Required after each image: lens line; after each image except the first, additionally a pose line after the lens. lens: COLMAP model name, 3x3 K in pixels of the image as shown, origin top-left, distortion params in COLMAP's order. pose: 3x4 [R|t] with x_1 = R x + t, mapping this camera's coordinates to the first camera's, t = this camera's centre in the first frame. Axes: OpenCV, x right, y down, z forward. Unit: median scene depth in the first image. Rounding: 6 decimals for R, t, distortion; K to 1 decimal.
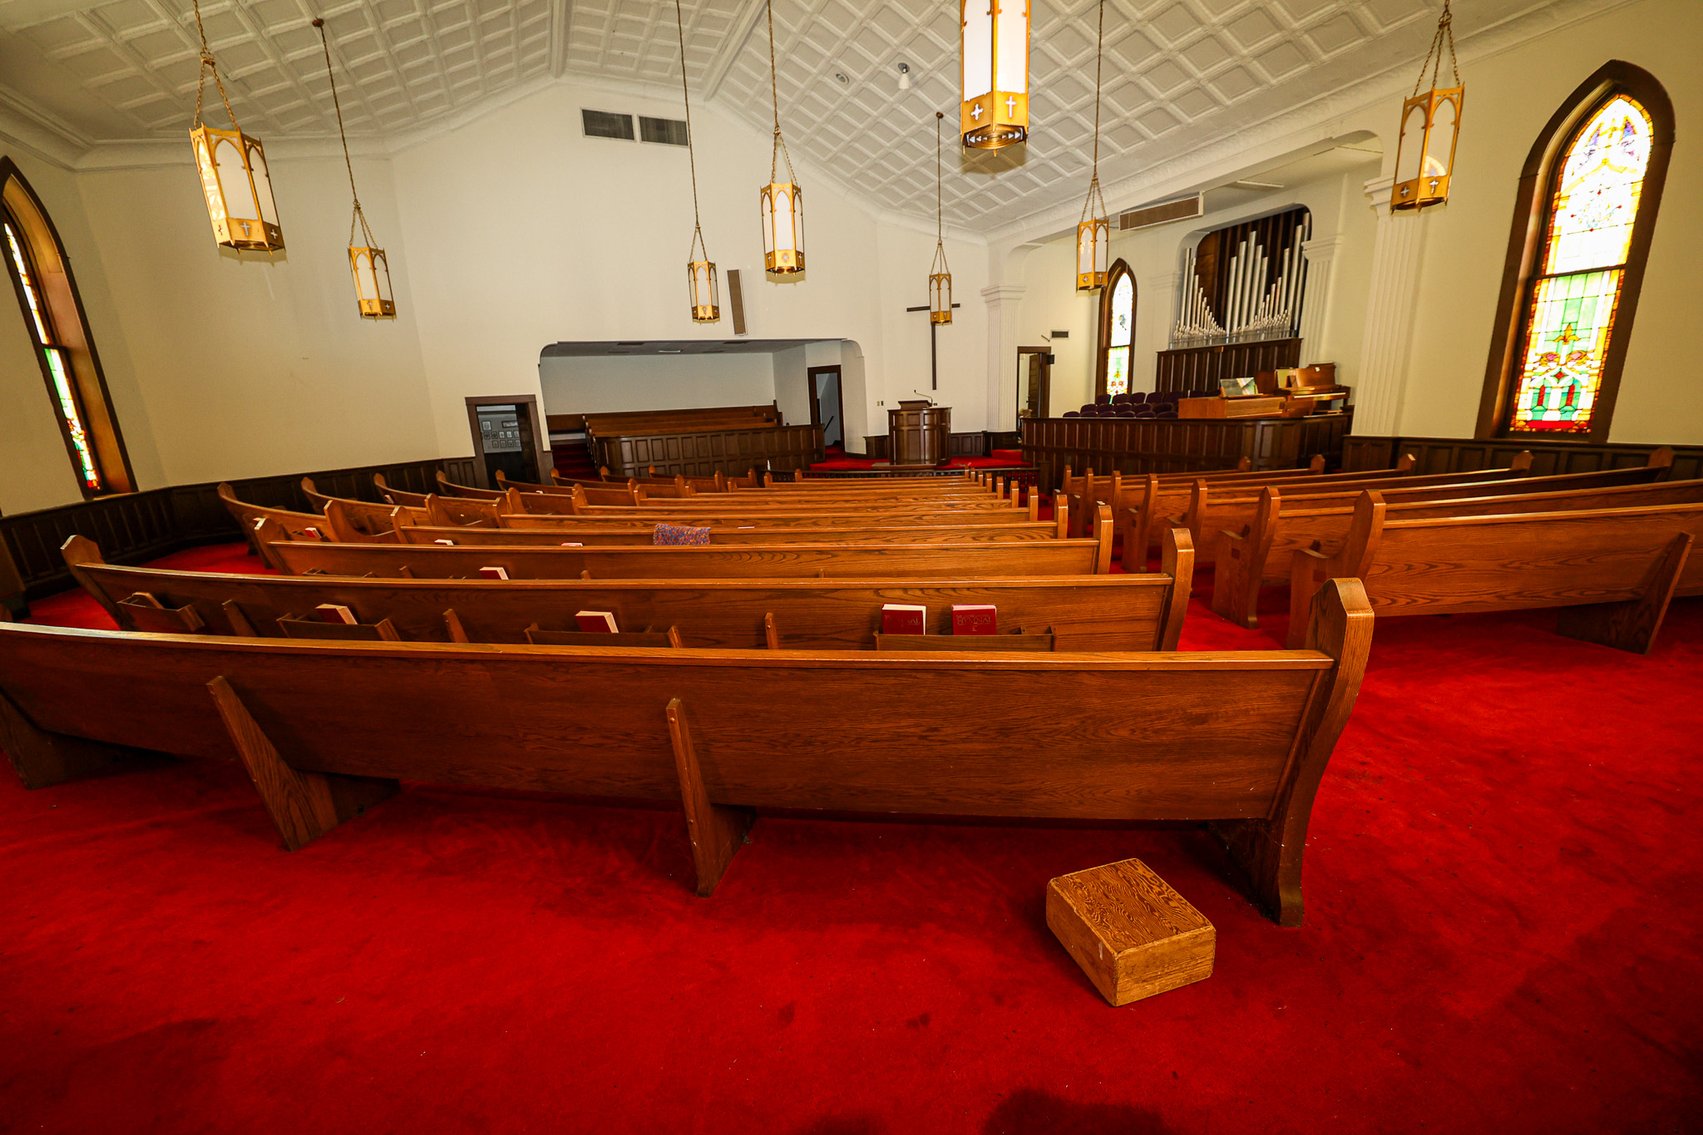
lens RADIAL K [[691.1, 0, 867.1], [0, 691.1, 564.1], [0, 0, 1]] dist [-0.008822, 0.000874]
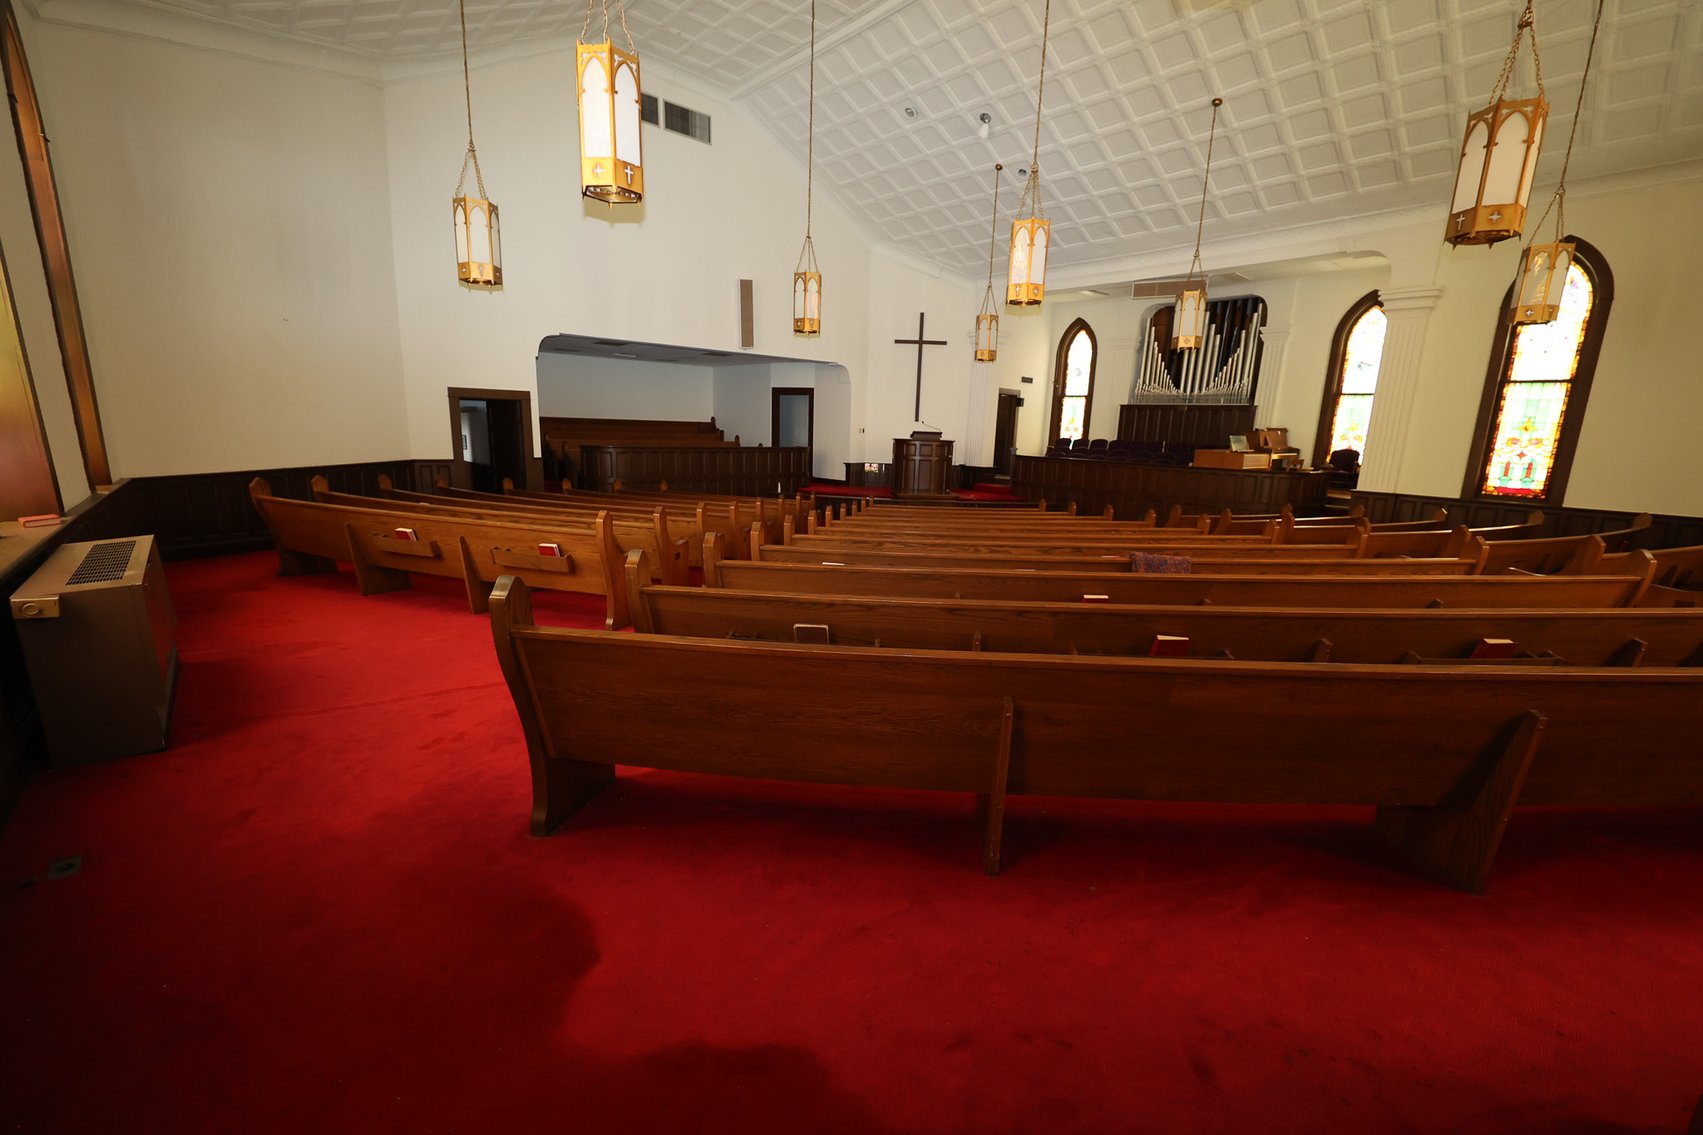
lens RADIAL K [[691.1, 0, 835.6], [0, 691.1, 574.5], [0, 0, 1]] dist [-0.008822, 0.000874]
pose [[0.952429, 0.011696, 0.304536, -0.453246], [-0.005230, 0.999743, -0.022040, -0.000641], [-0.304716, 0.019398, 0.952246, 0.079846]]
